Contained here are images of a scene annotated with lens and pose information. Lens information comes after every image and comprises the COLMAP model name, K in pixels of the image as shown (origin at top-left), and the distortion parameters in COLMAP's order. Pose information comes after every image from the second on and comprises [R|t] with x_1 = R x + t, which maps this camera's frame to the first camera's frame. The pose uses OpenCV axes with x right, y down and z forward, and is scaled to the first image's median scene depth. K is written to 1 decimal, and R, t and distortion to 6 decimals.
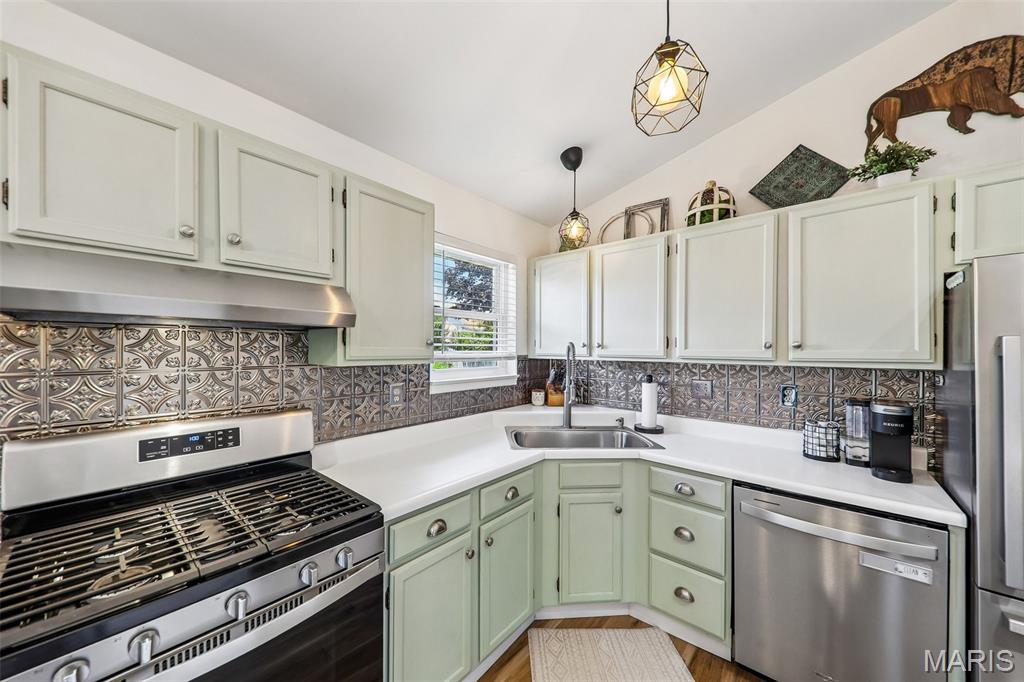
lens RADIAL K [[359.3, 0, 501.1], [0, 359.3, 347.7], [0, 0, 1]] dist [0.016642, -0.006096]
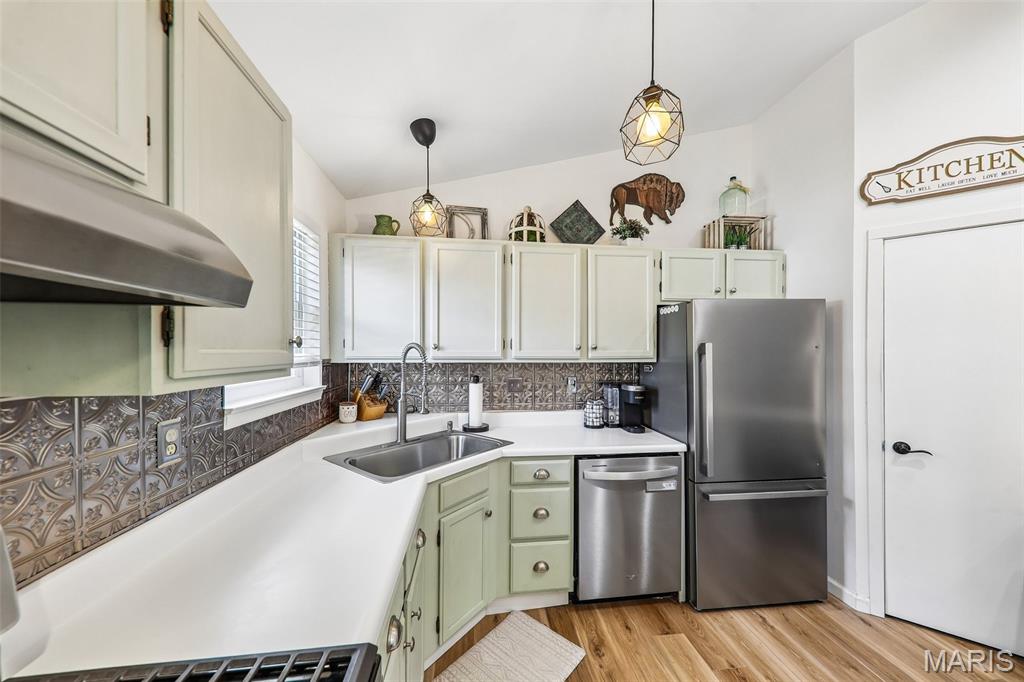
lens RADIAL K [[362.5, 0, 511.2], [0, 362.5, 350.3], [0, 0, 1]] dist [0.014307, -0.000244]
pose [[0.656014, -0.004312, 0.754737, -0.380366], [0.000379, 0.999985, 0.005383, -0.002000], [-0.754749, -0.003246, 0.656006, 0.299884]]
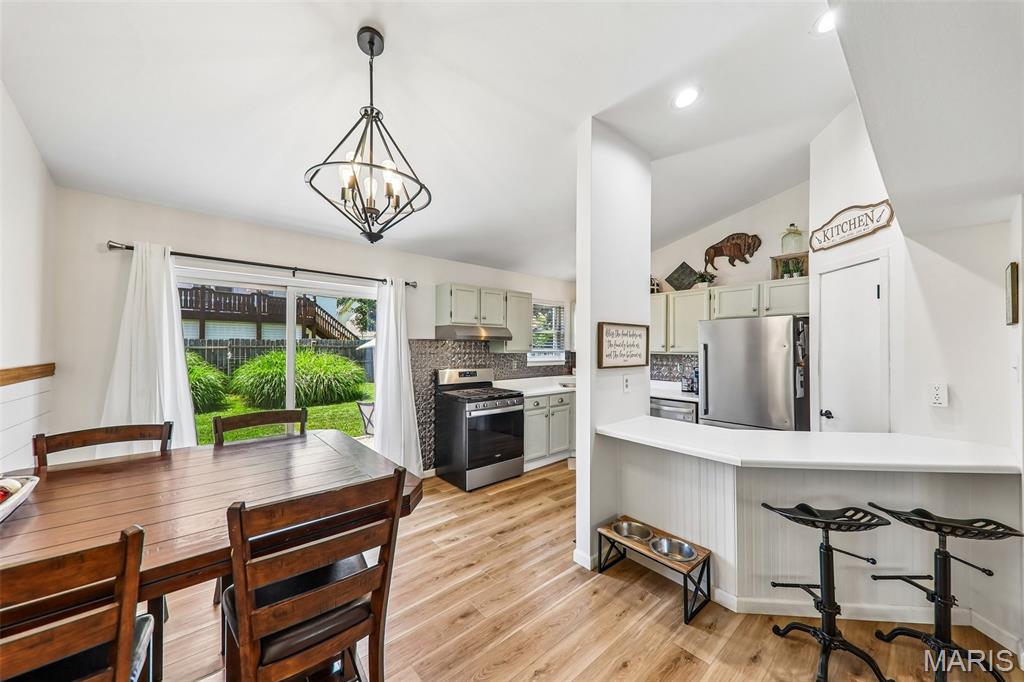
lens RADIAL K [[362.5, 0, 511.2], [0, 362.5, 350.3], [0, 0, 1]] dist [0.014307, -0.000244]
pose [[0.991712, 0.002650, -0.128456, 0.007566], [-0.001077, 0.999924, 0.012313, -0.005819], [0.128478, -0.012072, 0.991639, -1.553459]]
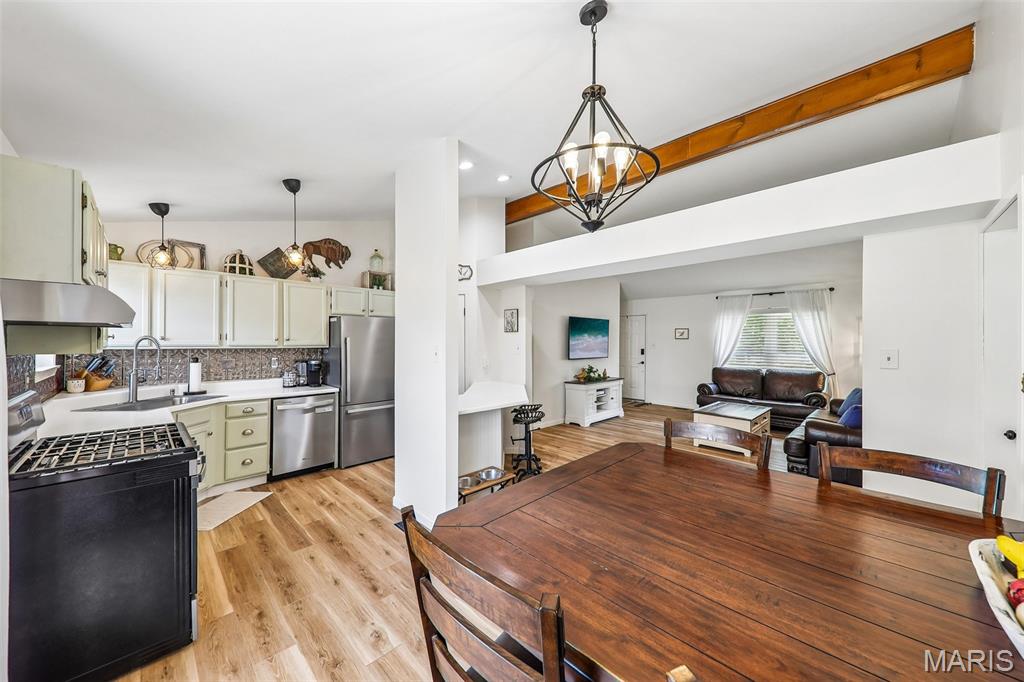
lens RADIAL K [[368.2, 0, 512.0], [0, 368.2, 341.0], [0, 0, 1]] dist [0.029423, -0.011954]
pose [[0.048275, -0.002253, 0.998832, -1.387272], [-0.003844, 0.999990, 0.002442, -0.005243], [-0.998827, -0.003957, 0.048266, -0.529827]]
